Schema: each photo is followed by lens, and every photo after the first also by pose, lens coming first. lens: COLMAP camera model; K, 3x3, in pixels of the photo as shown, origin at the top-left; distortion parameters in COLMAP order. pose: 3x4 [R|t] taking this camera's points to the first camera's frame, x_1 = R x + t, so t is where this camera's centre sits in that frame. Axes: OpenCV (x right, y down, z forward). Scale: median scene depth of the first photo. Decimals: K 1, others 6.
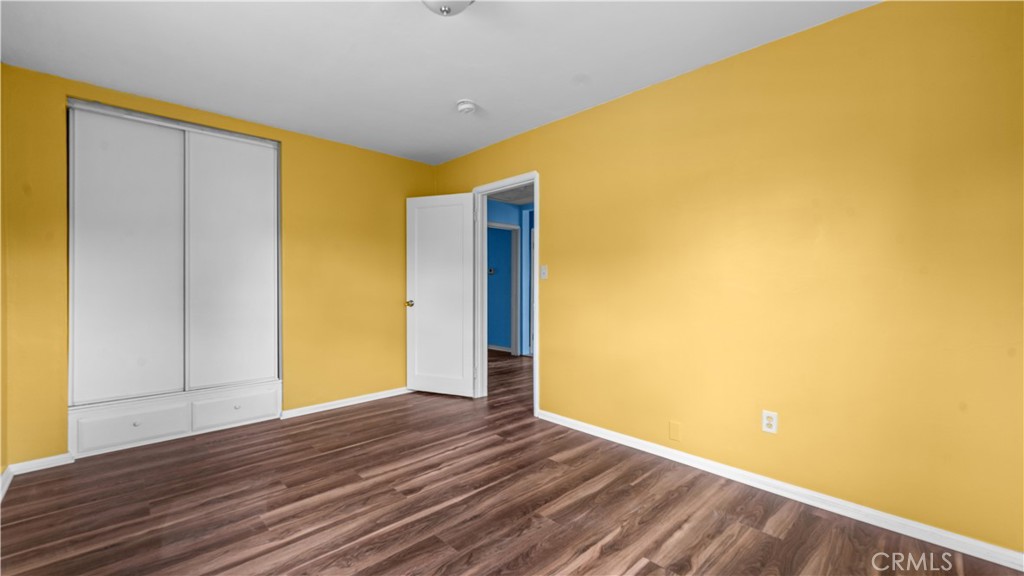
lens RADIAL K [[409.6, 0, 509.8], [0, 409.6, 286.4], [0, 0, 1]] dist [0.002484, 0.000027]
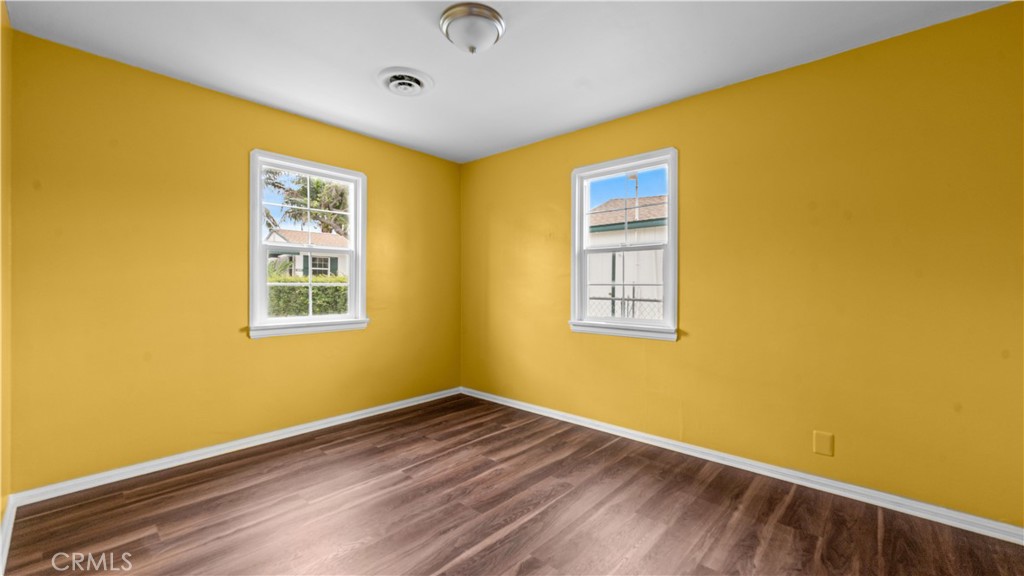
lens RADIAL K [[409.6, 0, 509.8], [0, 409.6, 286.4], [0, 0, 1]] dist [0.002484, 0.000027]
pose [[-0.997702, -0.004554, -0.067598, -0.147814], [-0.003930, 0.999948, -0.009358, 0.002210], [0.067637, -0.009071, -0.997669, 1.724315]]
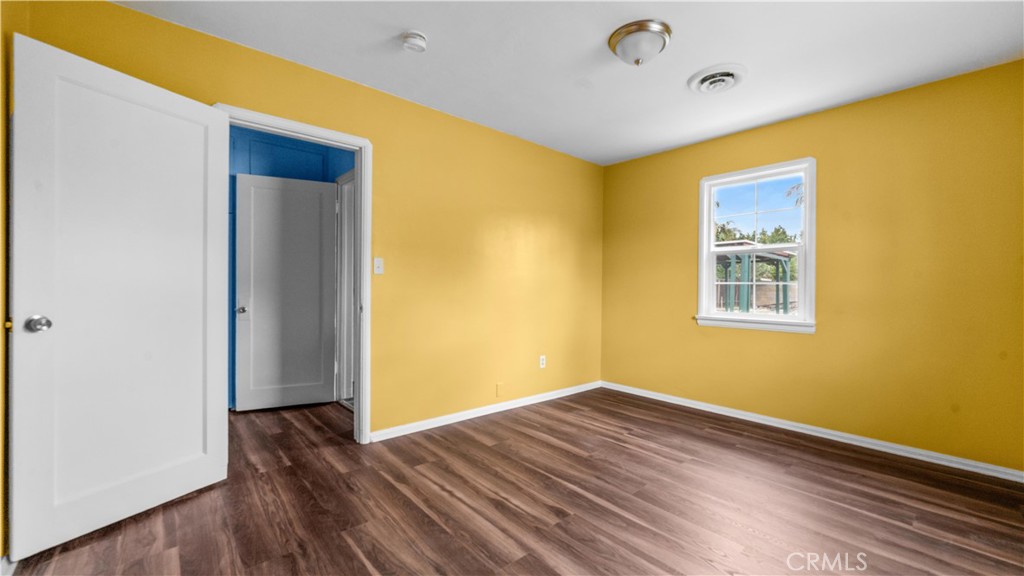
lens RADIAL K [[409.6, 0, 509.8], [0, 409.6, 286.4], [0, 0, 1]] dist [0.002484, 0.000027]
pose [[0.055538, -0.003834, 0.998449, -1.132326], [-0.012015, 0.999918, 0.004508, 0.001036], [-0.998384, -0.012247, 0.055488, 1.054615]]
